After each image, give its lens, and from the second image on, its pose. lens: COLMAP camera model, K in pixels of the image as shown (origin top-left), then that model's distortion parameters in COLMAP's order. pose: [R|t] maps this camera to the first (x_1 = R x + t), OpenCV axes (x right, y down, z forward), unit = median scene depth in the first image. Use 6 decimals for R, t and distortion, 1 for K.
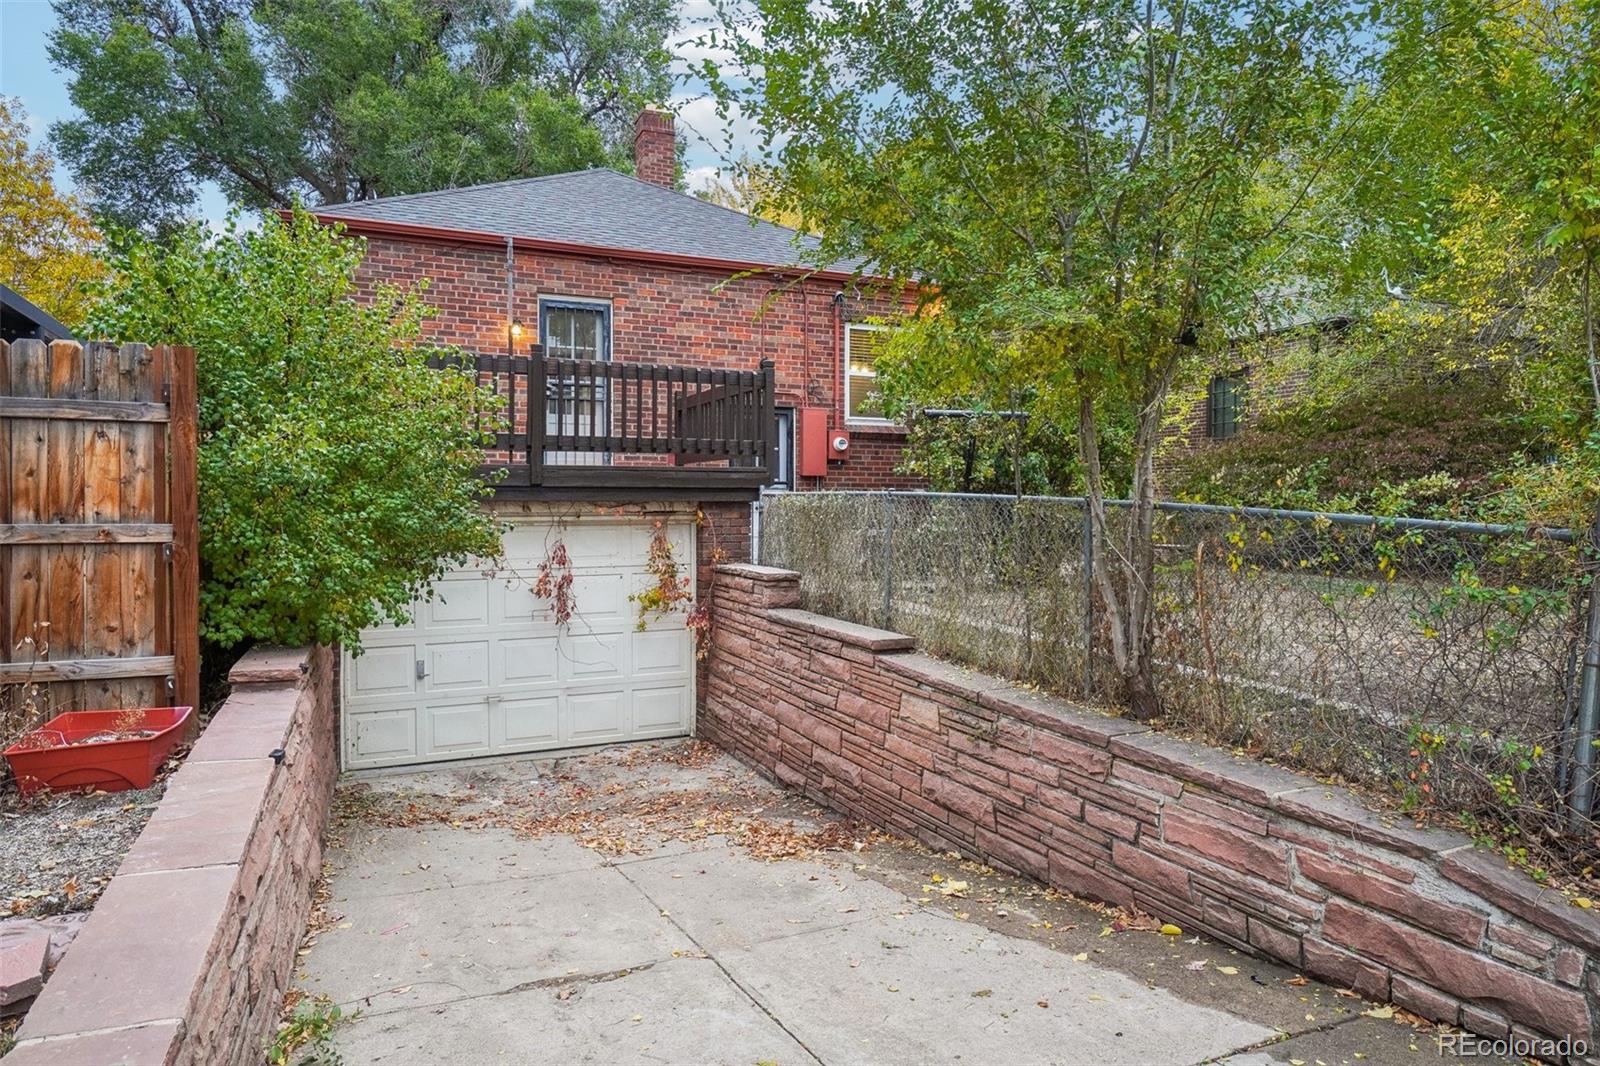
lens RADIAL K [[960.9, 0, 800.0], [0, 960.9, 533.0], [0, 0, 1]] dist [-0.005928, -0.000730]
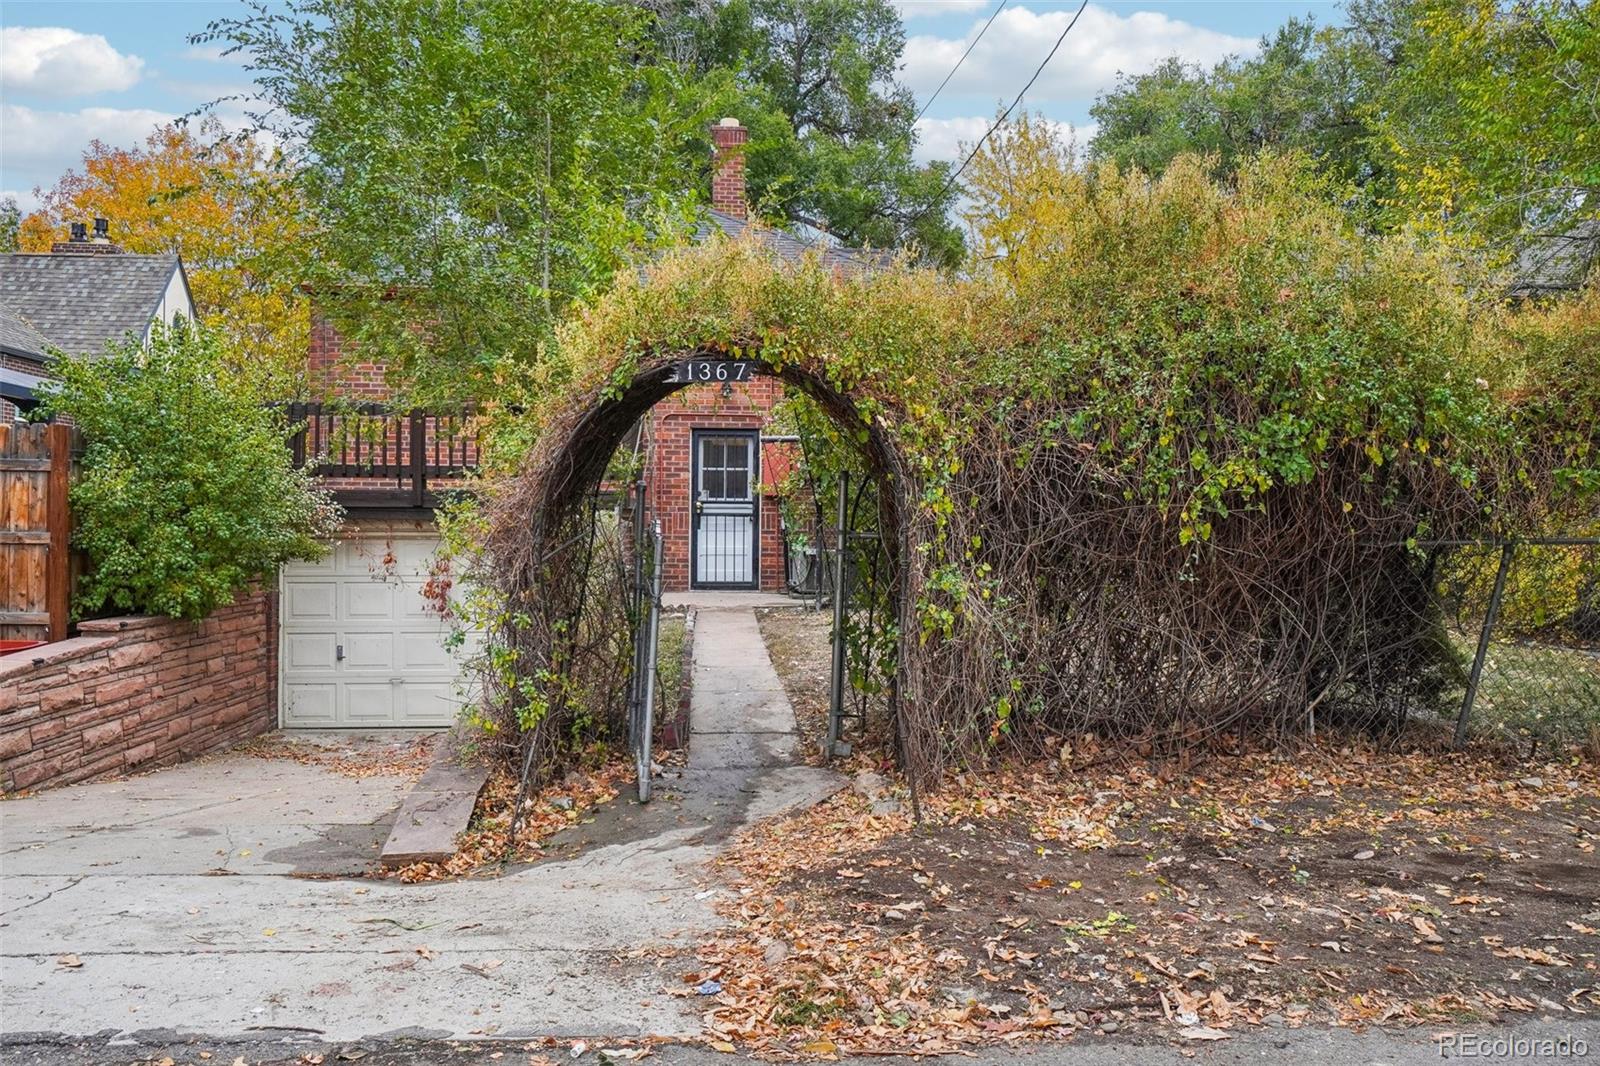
lens RADIAL K [[1212.6, 0, 800.0], [0, 1212.6, 533.0], [0, 0, 1]] dist [-0.005824, 0.000915]
pose [[0.944260, 0.008152, -0.329100, 0.511610], [-0.015276, 0.999702, -0.019066, 0.004741], [0.328847, 0.023031, 0.944103, -0.223687]]
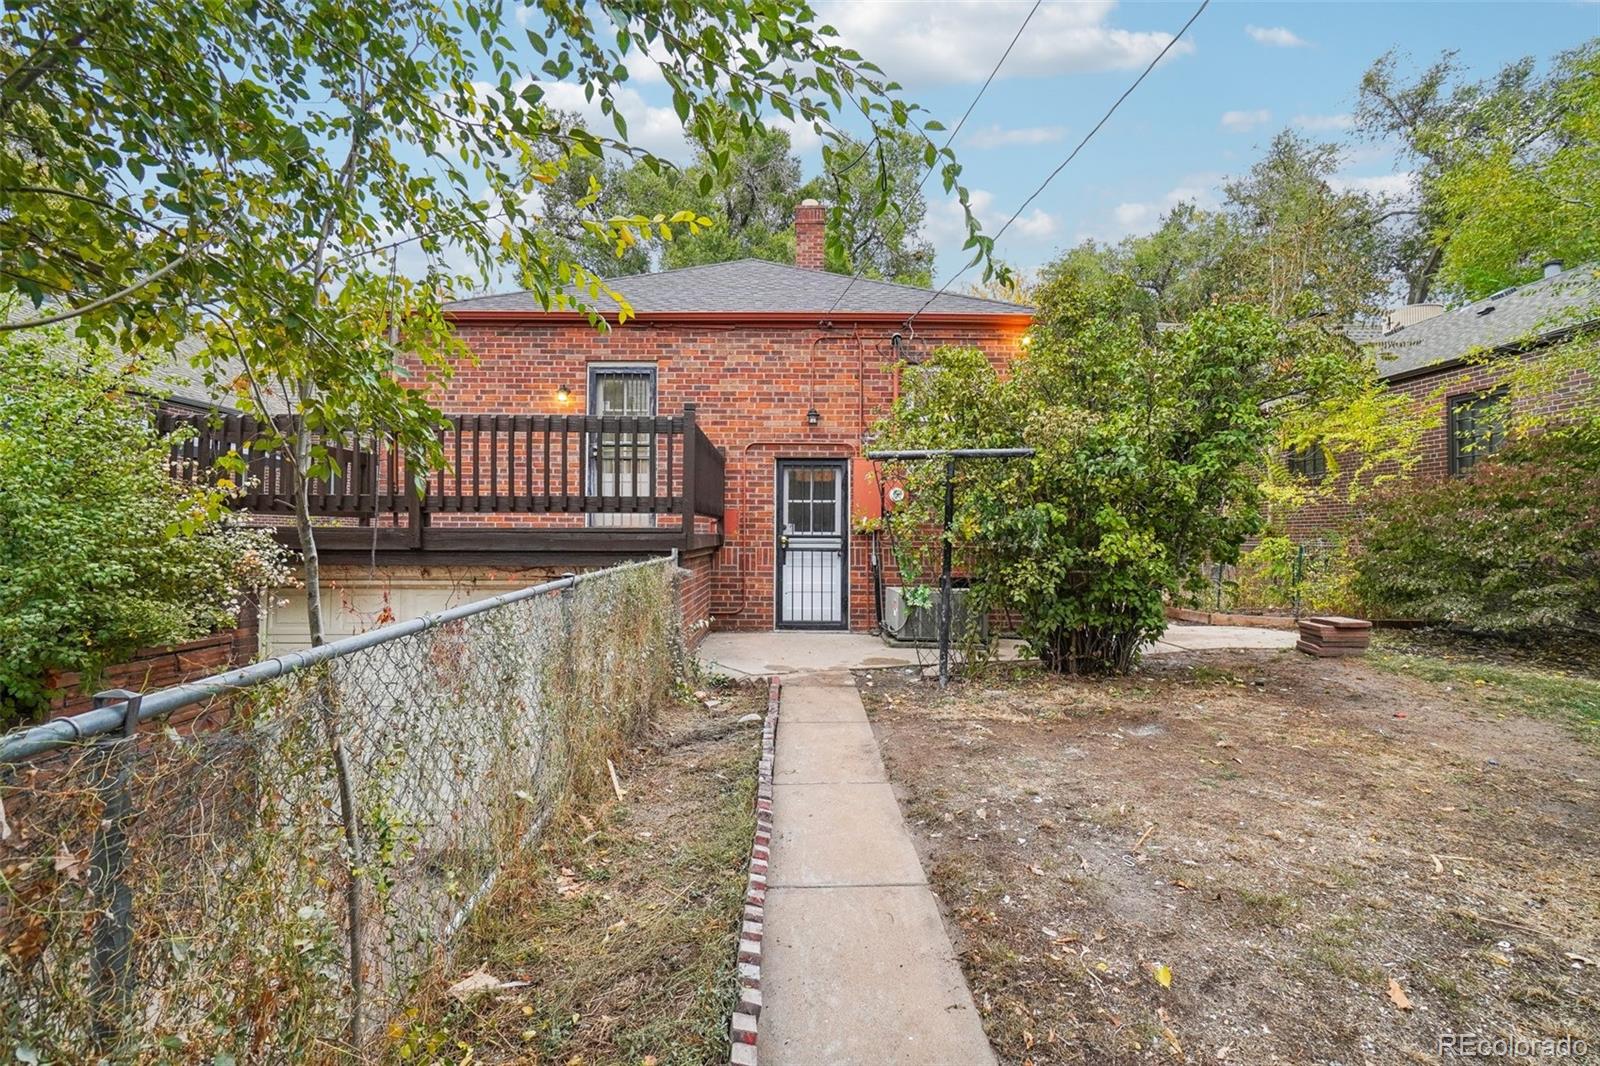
lens RADIAL K [[695.9, 0, 786.0], [0, 695.9, 536.3], [0, 0, 1]] dist [-0.002815, 0.000299]
pose [[0.914294, 0.002305, -0.405045, 0.243877], [-0.014930, 0.999496, -0.028015, -0.035373], [0.404776, 0.031661, 0.913867, 0.379165]]
